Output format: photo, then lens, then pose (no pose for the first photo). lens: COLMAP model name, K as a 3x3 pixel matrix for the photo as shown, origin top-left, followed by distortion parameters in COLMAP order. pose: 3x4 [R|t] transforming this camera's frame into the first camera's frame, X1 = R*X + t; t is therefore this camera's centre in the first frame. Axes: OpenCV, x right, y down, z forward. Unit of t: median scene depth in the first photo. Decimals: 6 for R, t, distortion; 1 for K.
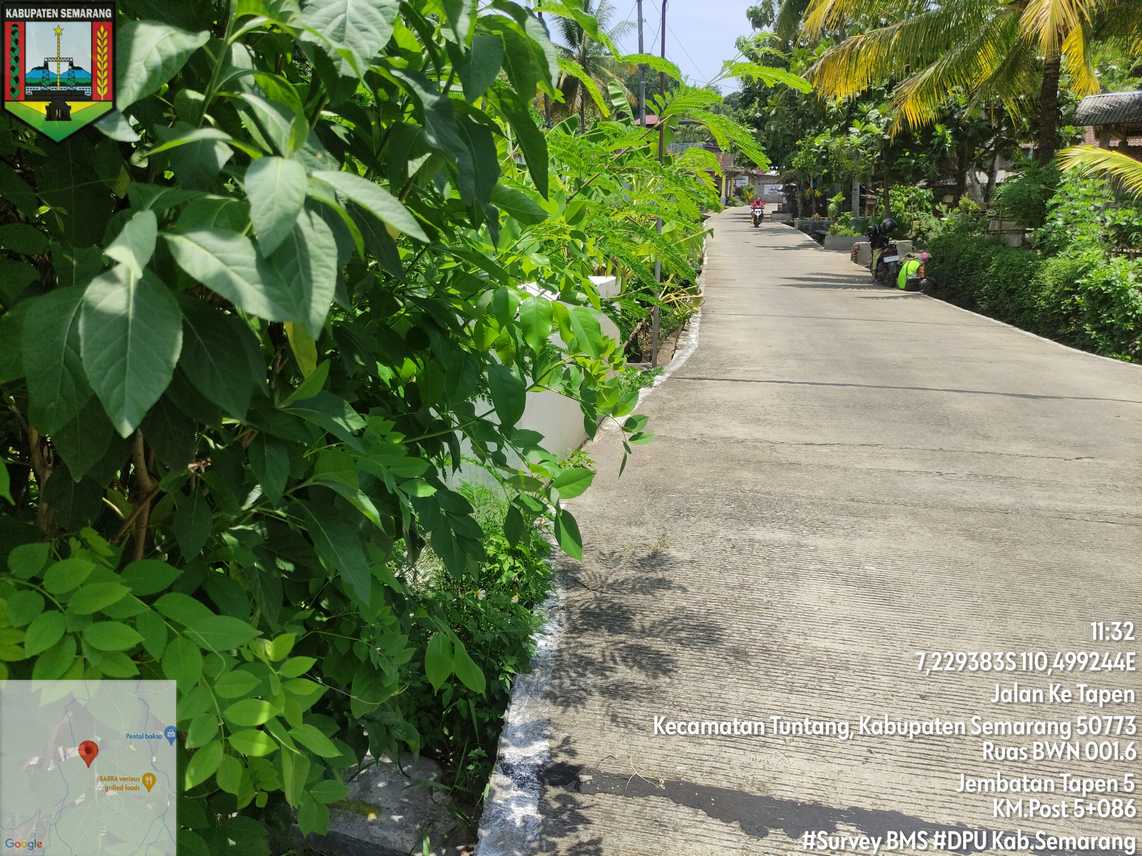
lens RADIAL K [[841.1, 0, 563.0], [0, 841.1, 433.4], [0, 0, 1]] dist [0.055640, -0.056549]
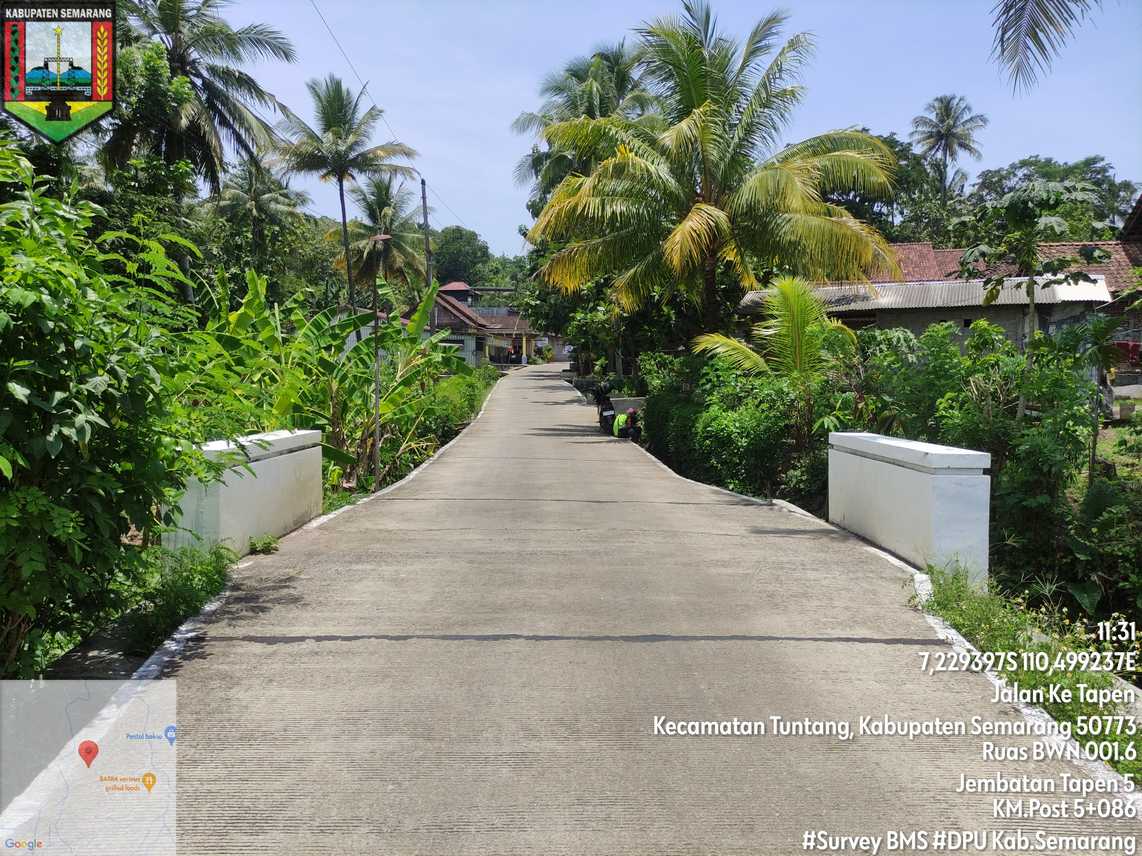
lens RADIAL K [[841.1, 0, 569.7], [0, 841.1, 427.4], [0, 0, 1]] dist [0.055640, -0.056549]
pose [[0.976466, -0.014683, 0.215173, 0.073976], [0.053915, 0.982622, -0.177614, 0.043258], [-0.208826, 0.185035, 0.960288, -0.232750]]
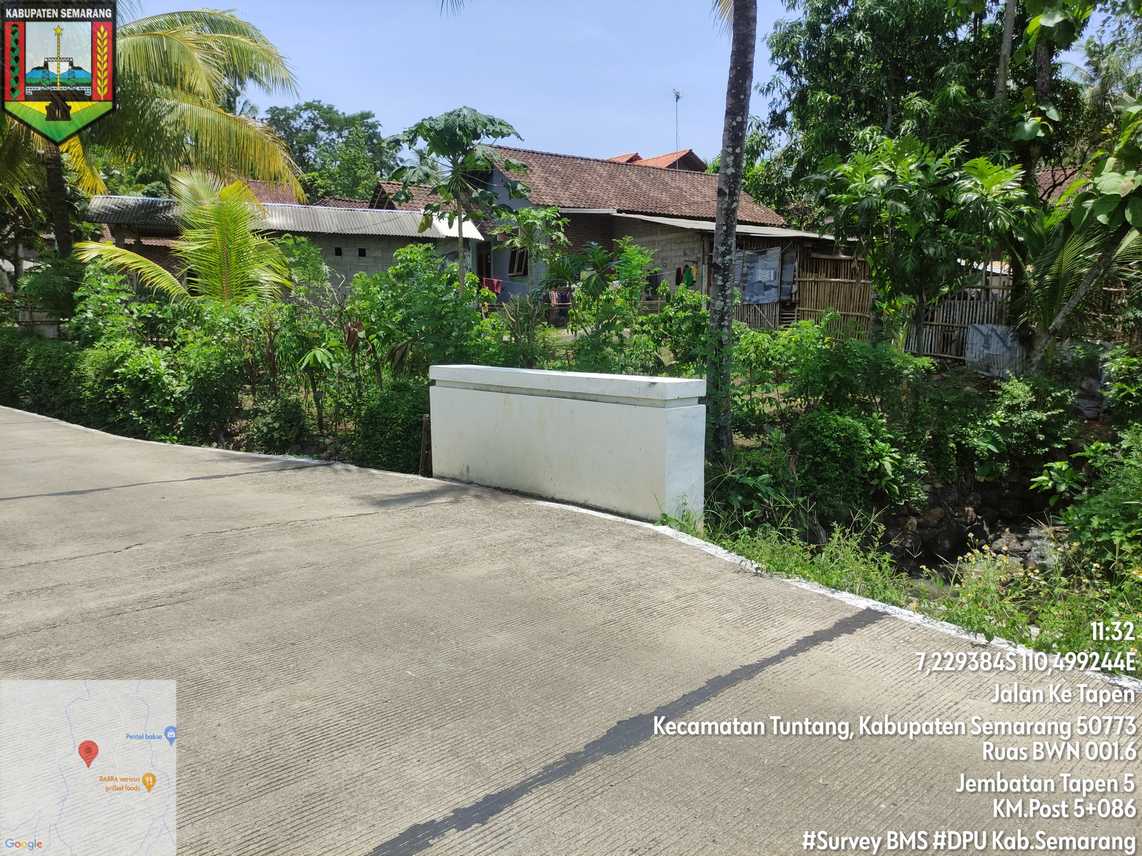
lens RADIAL K [[841.1, 0, 571.1], [0, 841.1, 431.5], [0, 0, 1]] dist [0.055640, -0.056549]
pose [[0.528601, -0.111398, 0.841529, 0.016828], [0.197969, 0.980193, 0.005401, -0.002370], [-0.825463, 0.163742, 0.540184, -0.000016]]
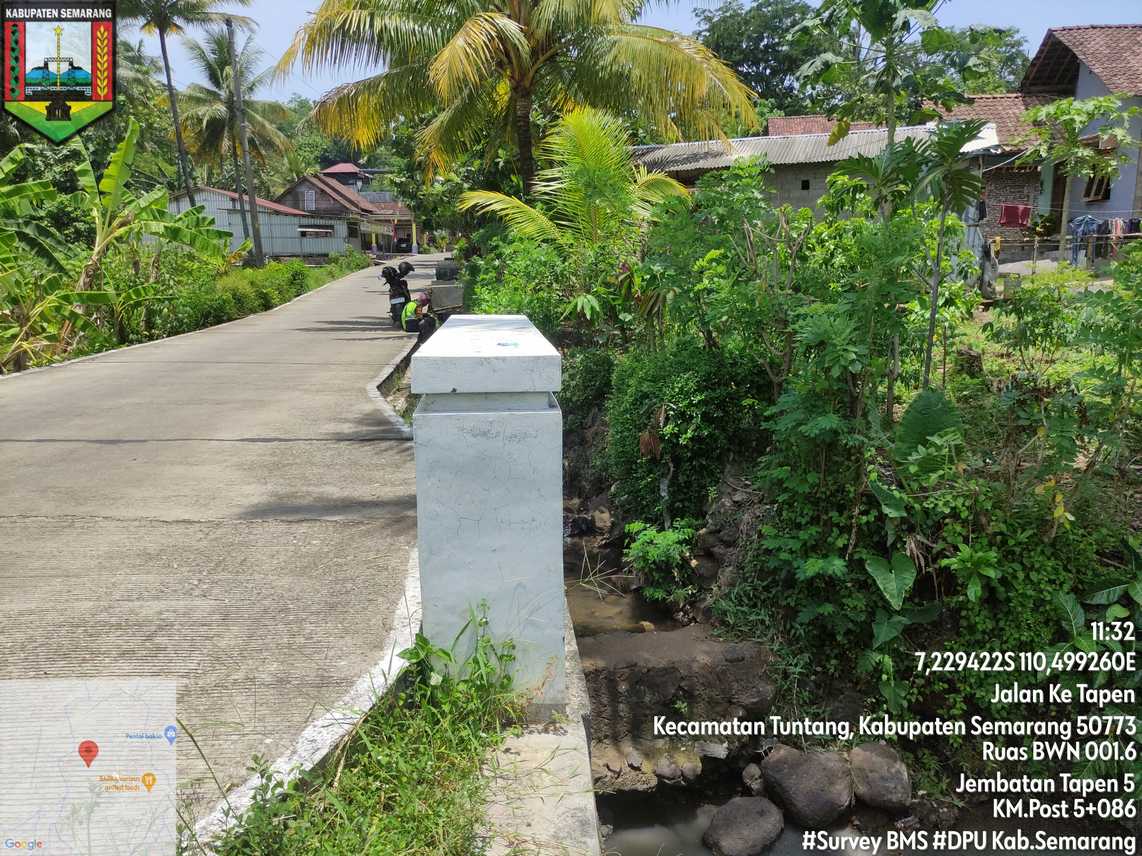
lens RADIAL K [[841.1, 0, 566.5], [0, 841.1, 430.9], [0, 0, 1]] dist [0.055640, -0.056549]
pose [[0.954372, -0.066077, 0.291217, 0.340914], [0.082625, 0.995570, -0.044883, 0.012116], [-0.286961, 0.066897, 0.955604, -0.005983]]
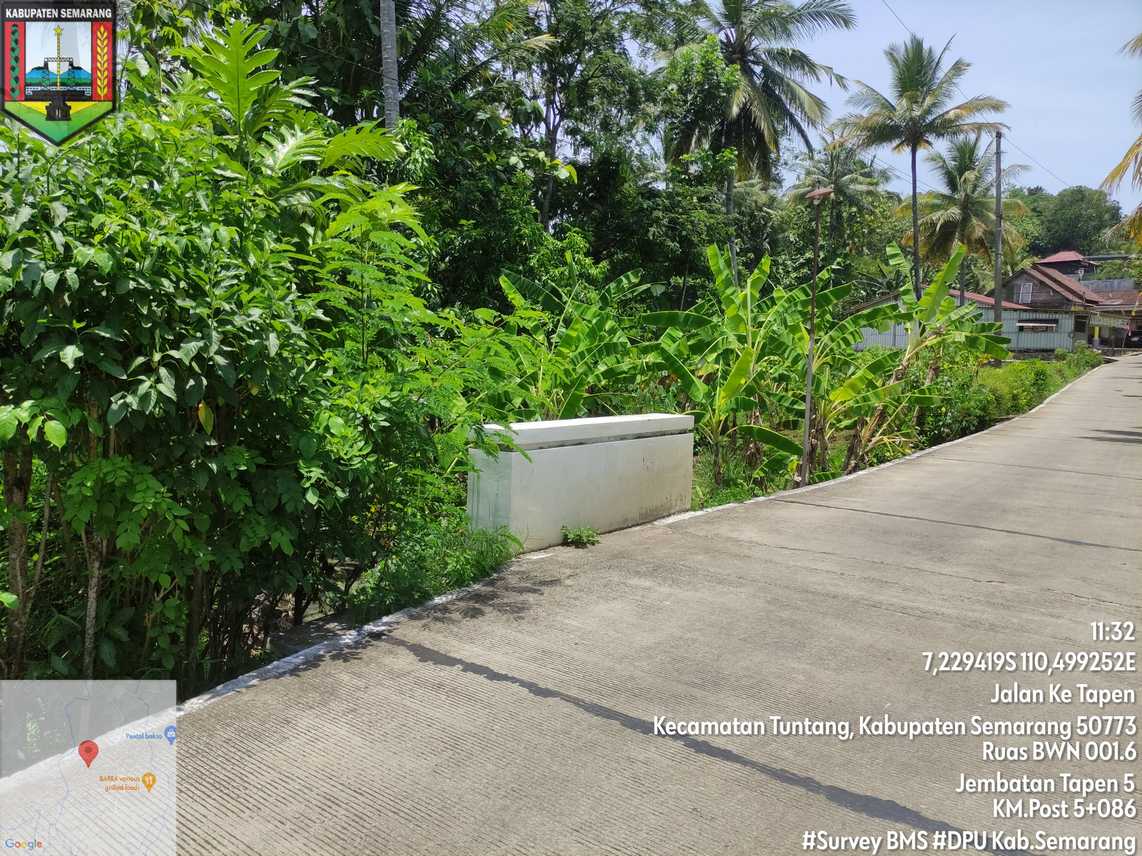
lens RADIAL K [[841.1, 0, 570.1], [0, 841.1, 428.2], [0, 0, 1]] dist [0.055640, -0.056549]
pose [[0.902140, 0.049918, -0.428546, 0.193609], [-0.119070, 0.983514, -0.136094, 0.017005], [0.414687, 0.173803, 0.893212, -0.117606]]
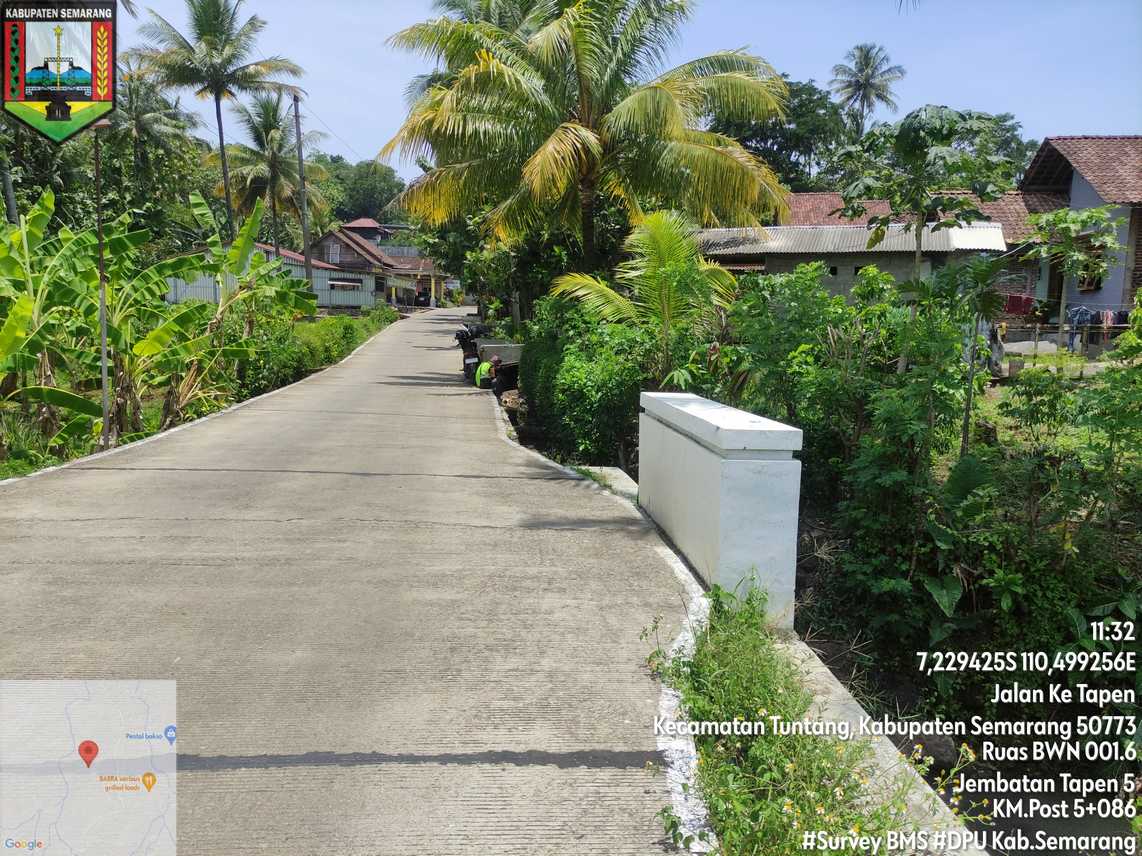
lens RADIAL K [[841.1, 0, 569.0], [0, 841.1, 427.9], [0, 0, 1]] dist [0.055640, -0.056549]
pose [[0.953480, -0.016298, 0.301016, 0.210596], [0.051815, 0.992537, -0.110386, 0.018387], [-0.296971, 0.120848, 0.947209, -0.117191]]
